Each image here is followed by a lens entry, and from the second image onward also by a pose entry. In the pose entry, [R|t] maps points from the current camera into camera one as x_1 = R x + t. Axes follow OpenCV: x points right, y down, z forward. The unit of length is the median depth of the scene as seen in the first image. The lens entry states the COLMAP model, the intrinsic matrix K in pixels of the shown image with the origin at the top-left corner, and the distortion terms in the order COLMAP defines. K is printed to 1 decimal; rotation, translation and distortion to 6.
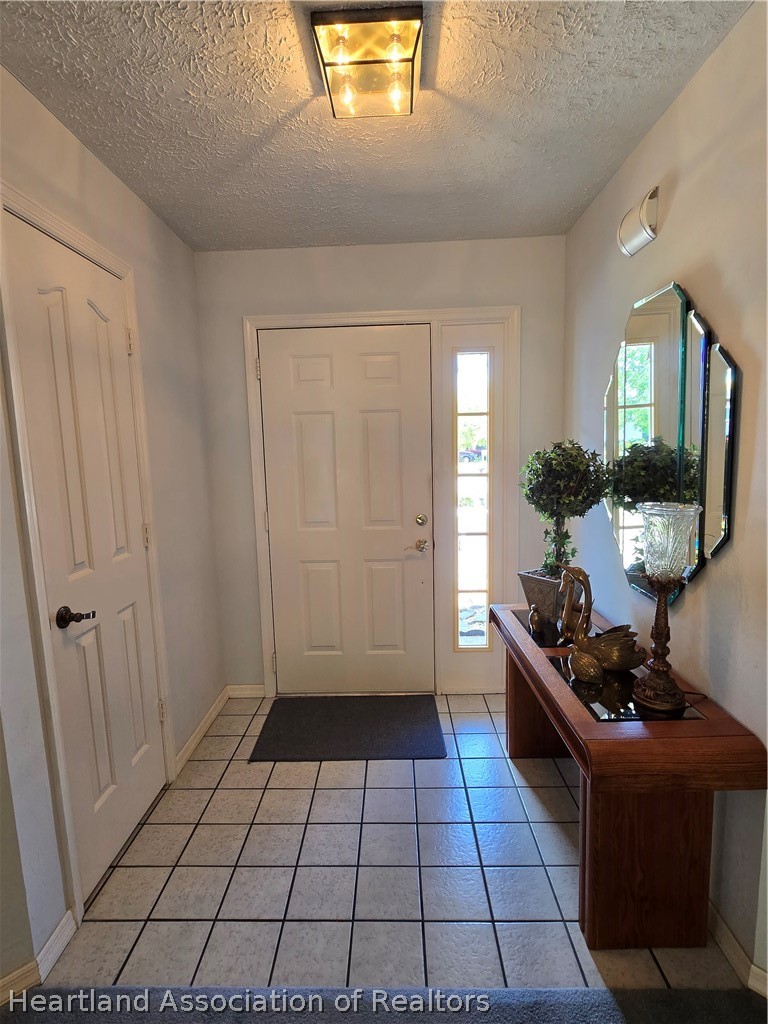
lens RADIAL K [[528.4, 0, 384.0], [0, 528.4, 512.0], [0, 0, 1]] dist [-0.010720, -0.001124]
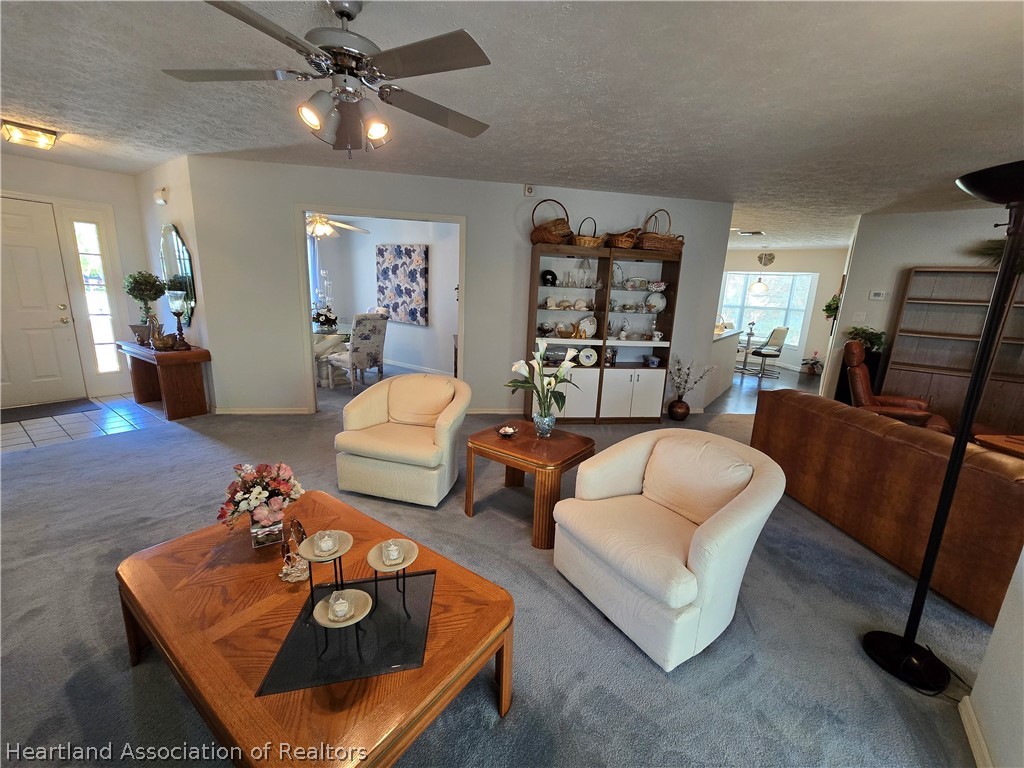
lens RADIAL K [[414.4, 0, 512.0], [0, 414.4, 384.0], [0, 0, 1]] dist [-0.000966, -0.000016]
pose [[0.574627, -0.132928, 0.807548, -0.323062], [0.048779, 0.990530, 0.128338, 0.237603], [-0.816960, -0.034355, 0.575670, -1.628772]]
